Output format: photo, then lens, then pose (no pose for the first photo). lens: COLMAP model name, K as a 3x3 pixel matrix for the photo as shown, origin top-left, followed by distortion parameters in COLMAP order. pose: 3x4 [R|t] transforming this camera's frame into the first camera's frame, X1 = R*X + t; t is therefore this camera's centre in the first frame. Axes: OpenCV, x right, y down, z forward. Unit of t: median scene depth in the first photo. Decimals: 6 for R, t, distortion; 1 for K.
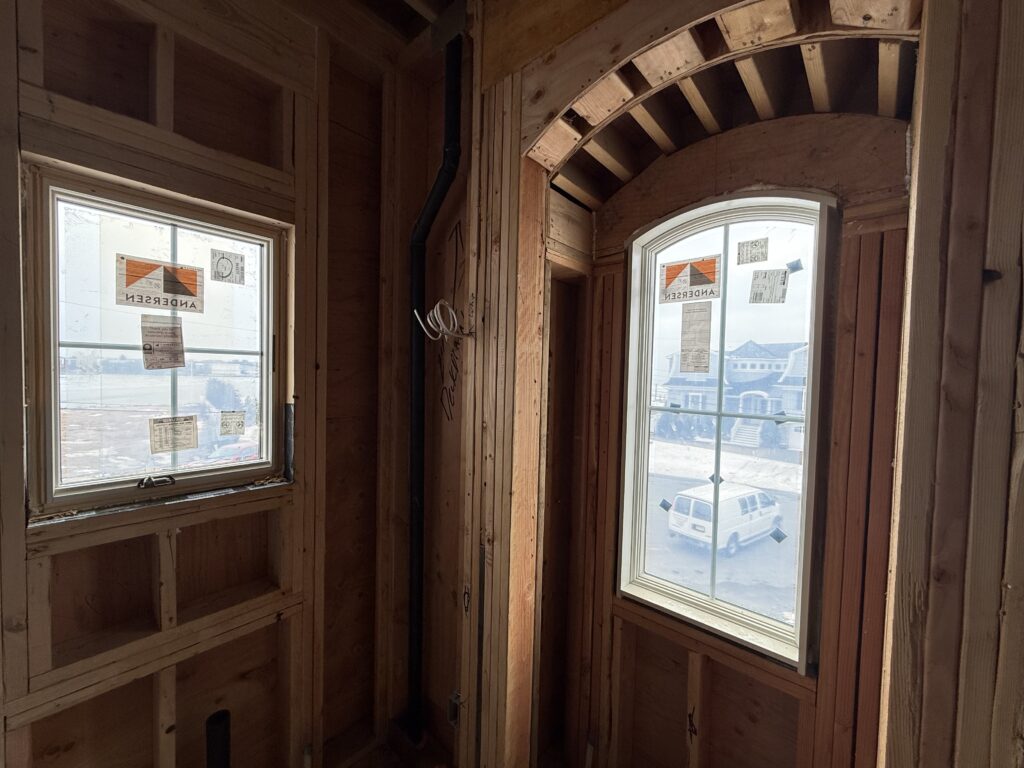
lens RADIAL K [[407.1, 0, 512.0], [0, 407.1, 384.0], [0, 0, 1]] dist [-0.000289, -0.000014]
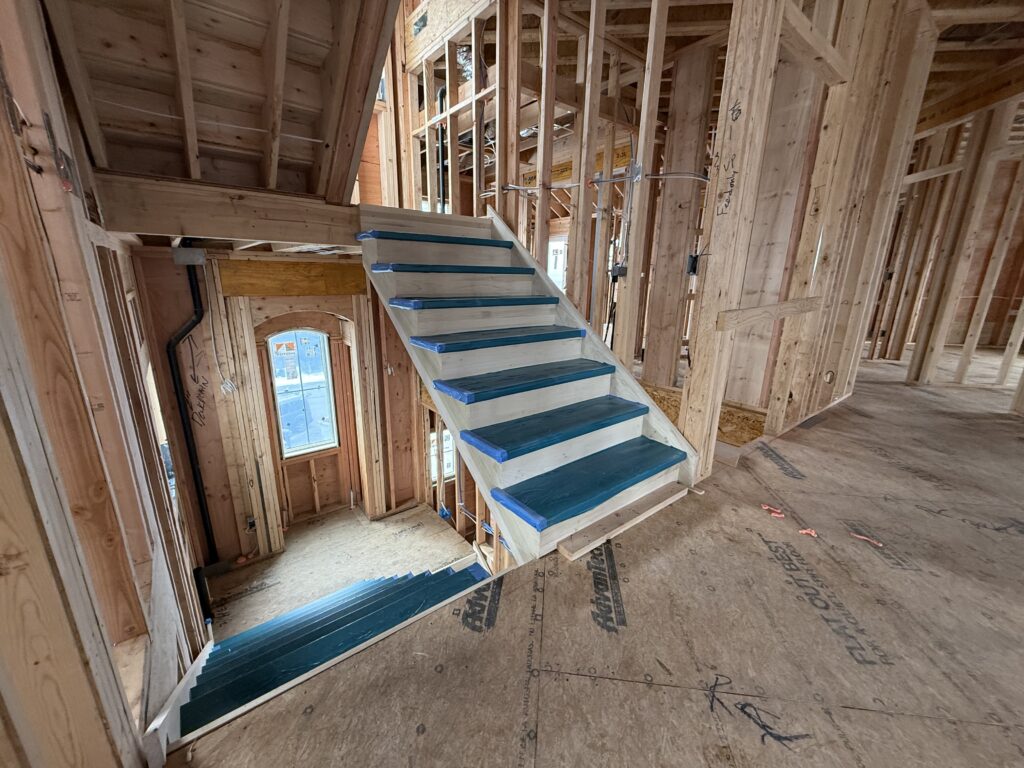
lens RADIAL K [[407.1, 0, 512.0], [0, 407.1, 384.0], [0, 0, 1]] dist [-0.000289, -0.000014]
pose [[0.174516, -0.272130, 0.946303, -2.283166], [0.022192, 0.961894, 0.272521, -0.834884], [-0.984404, -0.026559, 0.173905, -1.206499]]
